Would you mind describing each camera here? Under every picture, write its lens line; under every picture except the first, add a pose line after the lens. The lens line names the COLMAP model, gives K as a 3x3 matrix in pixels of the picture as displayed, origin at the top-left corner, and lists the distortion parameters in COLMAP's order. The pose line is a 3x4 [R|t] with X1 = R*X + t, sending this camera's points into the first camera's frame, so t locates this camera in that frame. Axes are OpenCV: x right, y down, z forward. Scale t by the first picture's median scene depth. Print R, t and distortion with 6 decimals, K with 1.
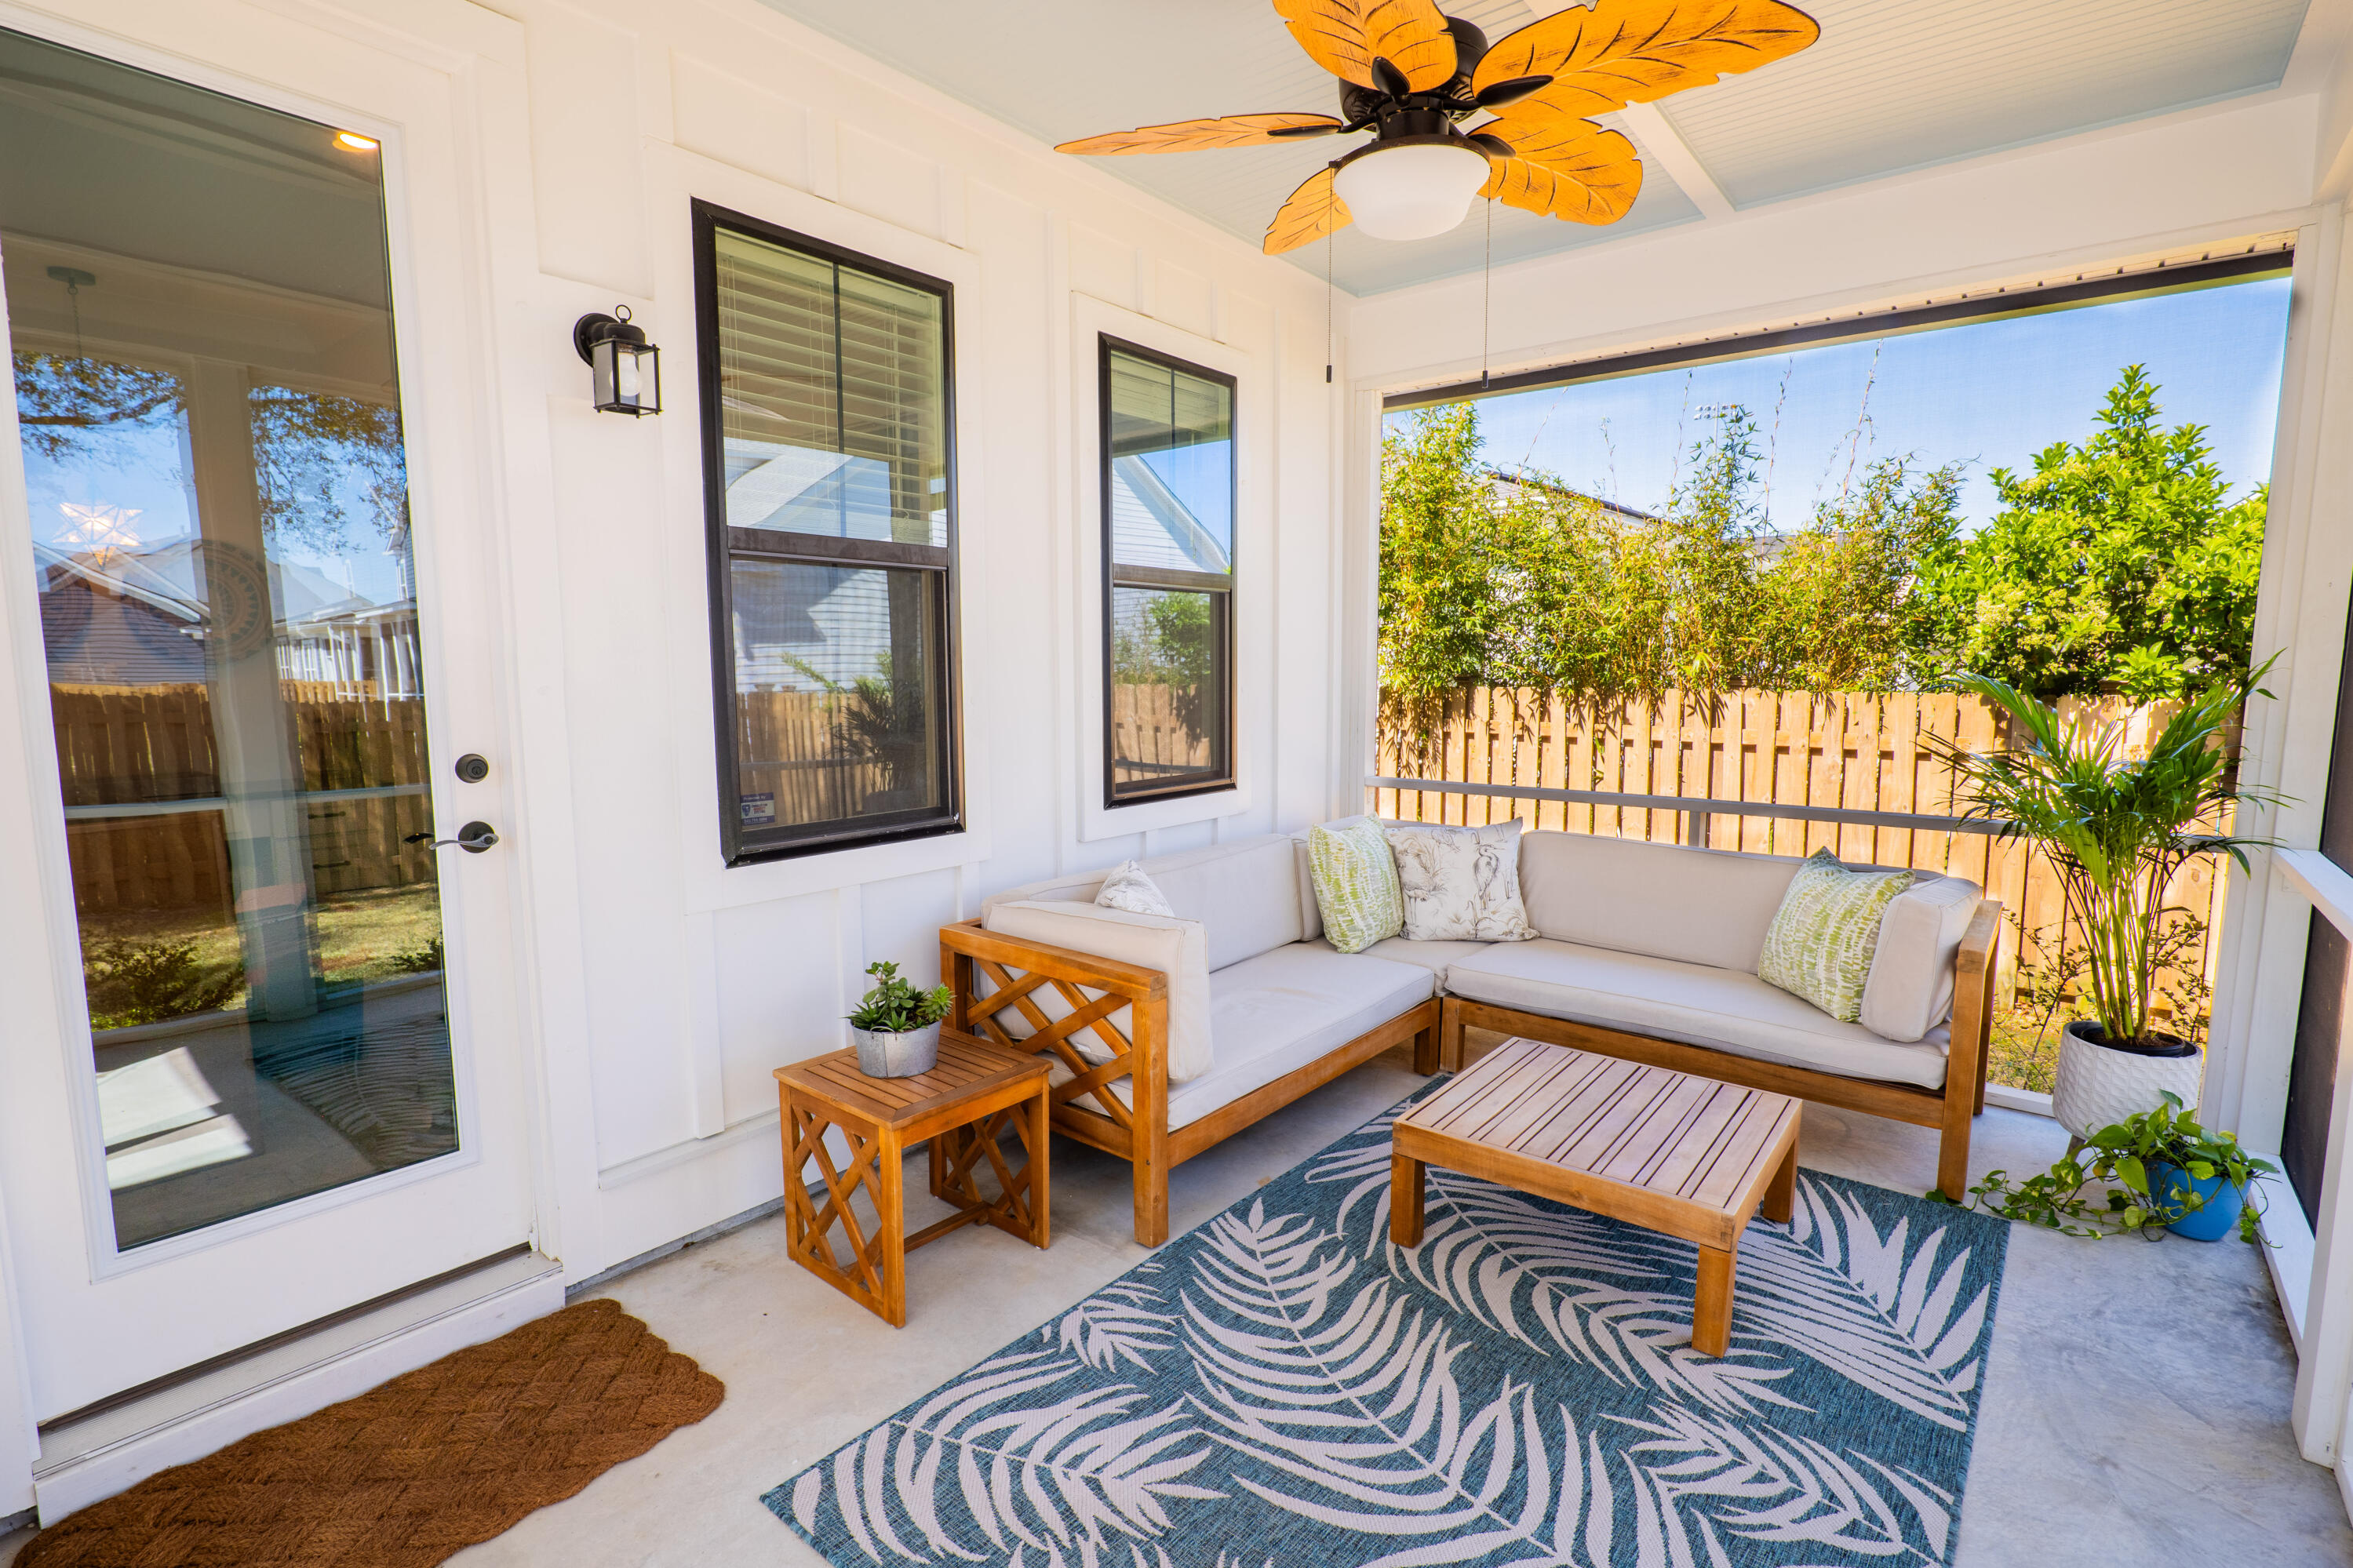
lens RADIAL K [[1109.9, 0, 1178.4], [0, 1109.9, 782.3], [0, 0, 1]] dist [-0.018127, 0.000983]
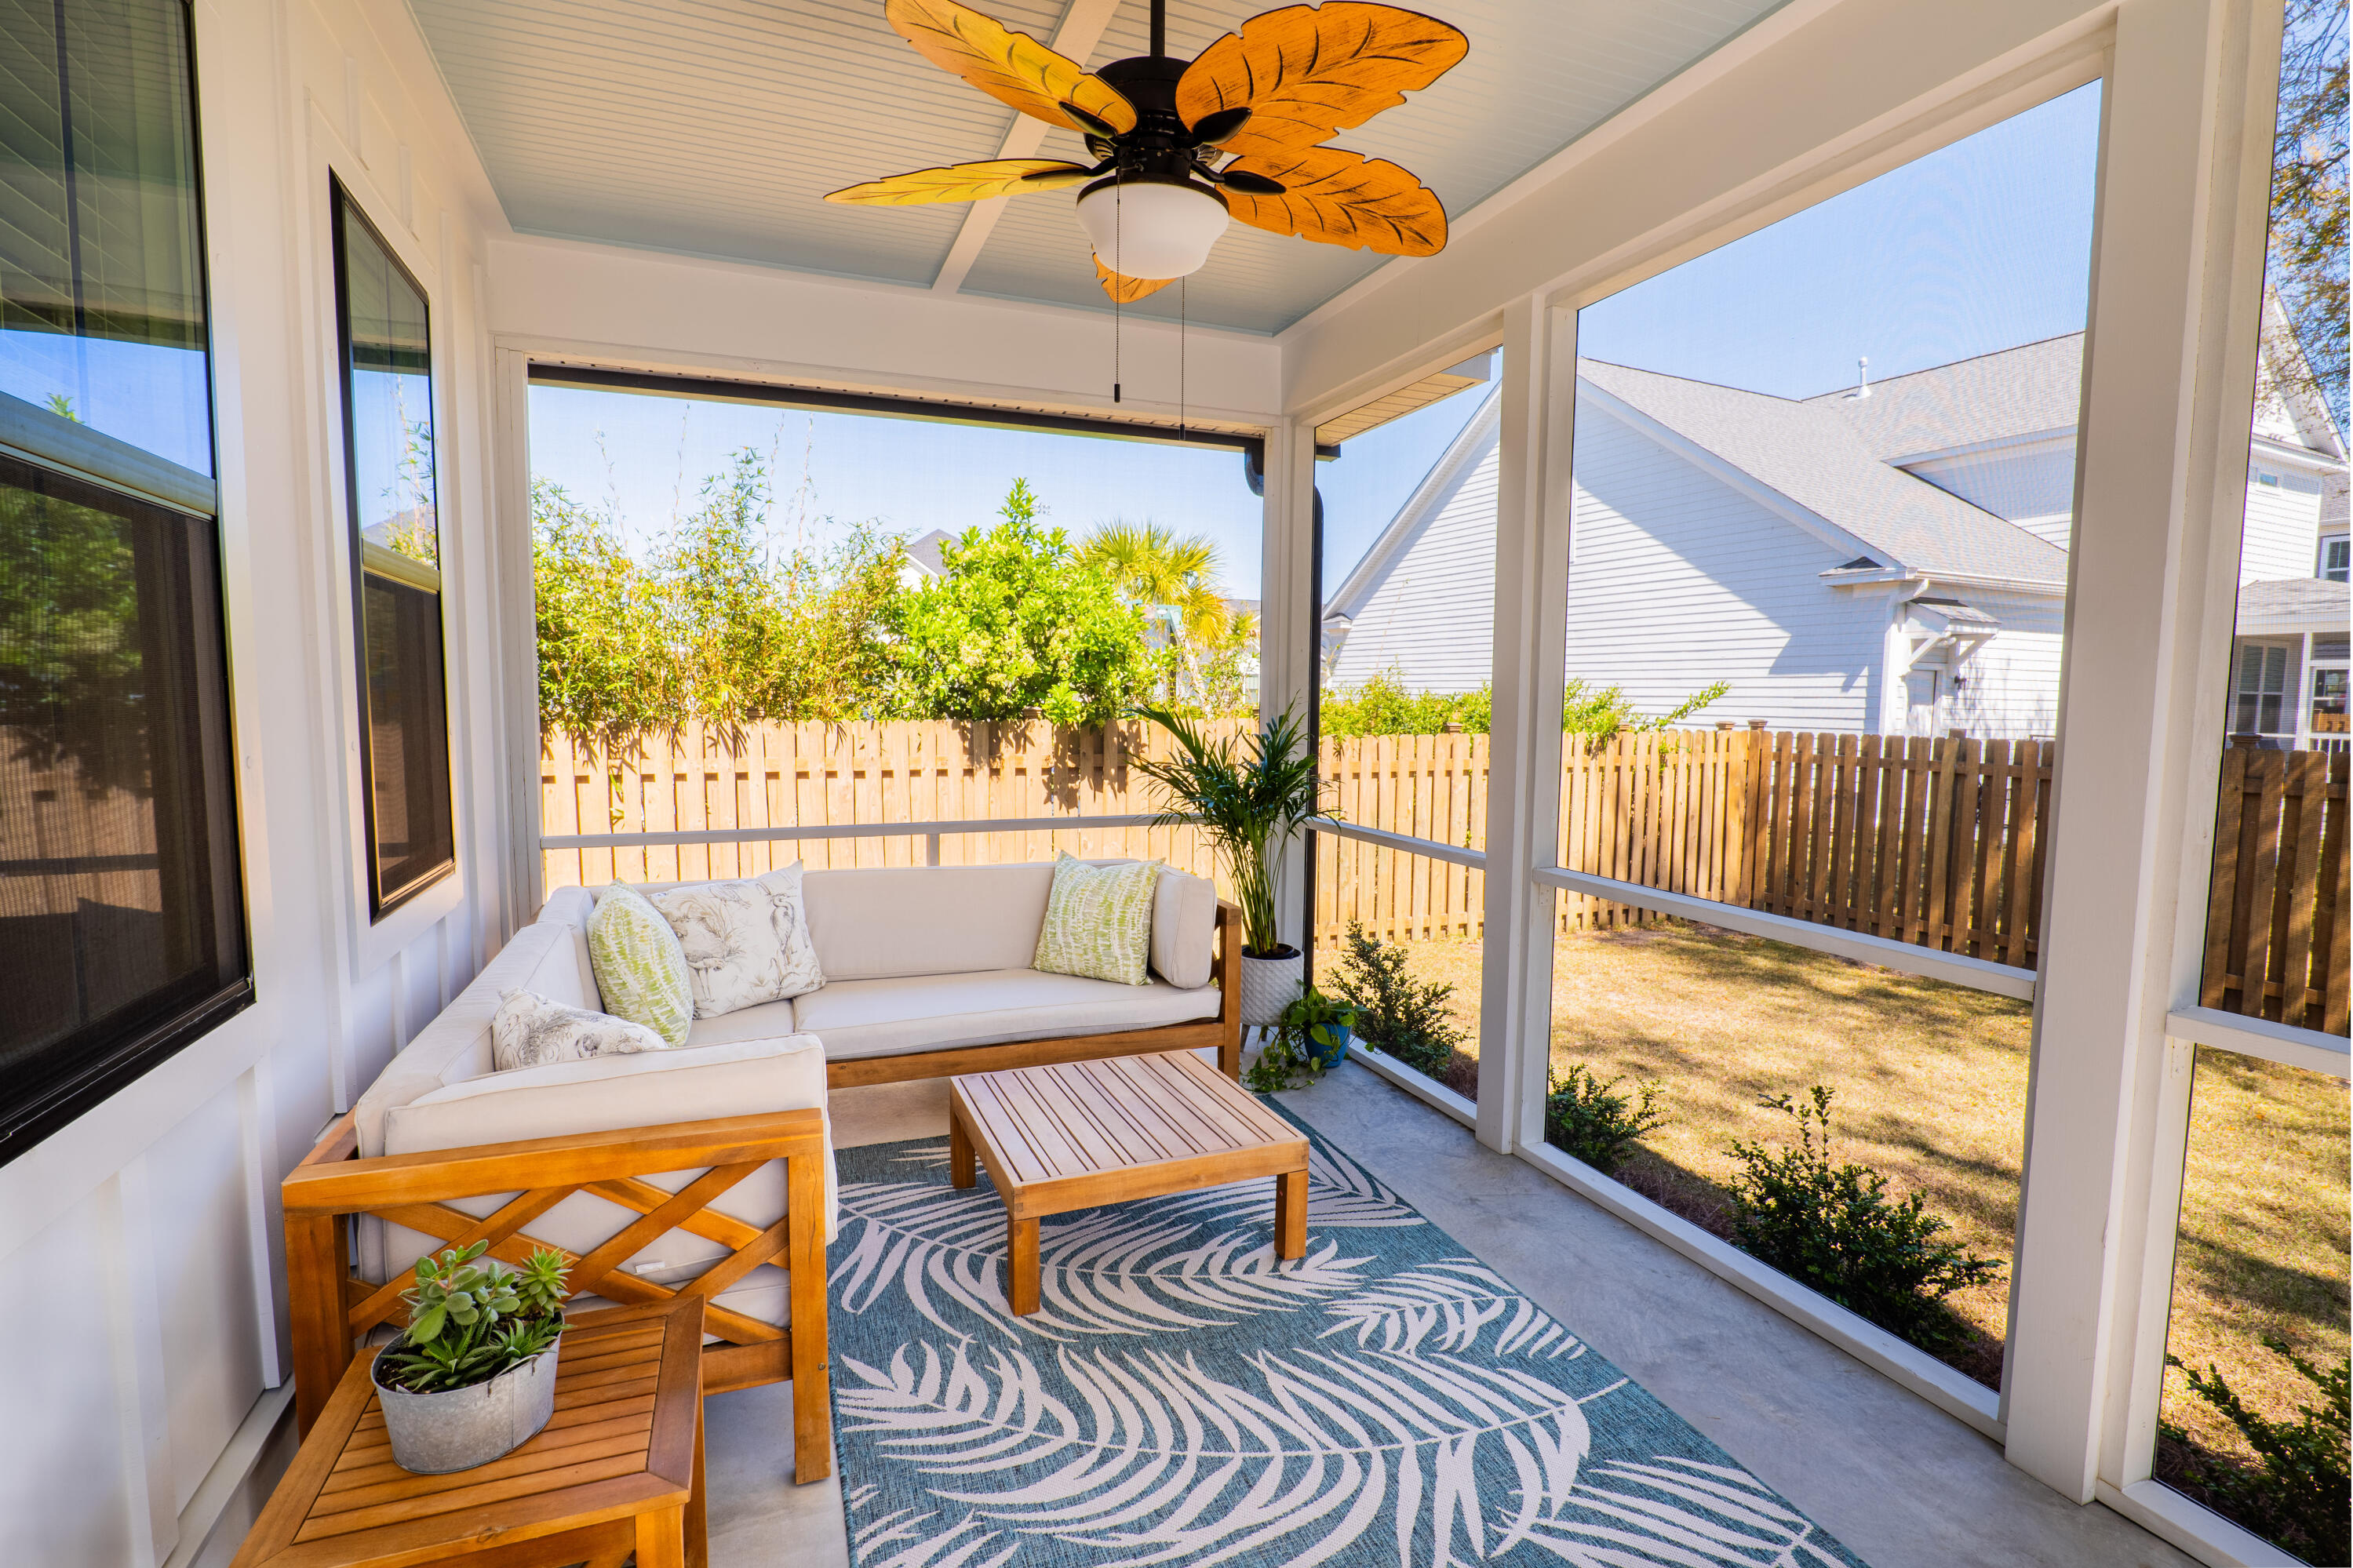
lens RADIAL K [[1091.0, 0, 1176.5], [0, 1091.0, 784.0], [0, 0, 1]] dist [-0.019466, 0.001142]
pose [[0.490244, -0.065095, 0.869151, -0.466008], [0.085215, 0.996009, 0.026531, -0.041851], [-0.867410, 0.061058, 0.493834, 0.367712]]
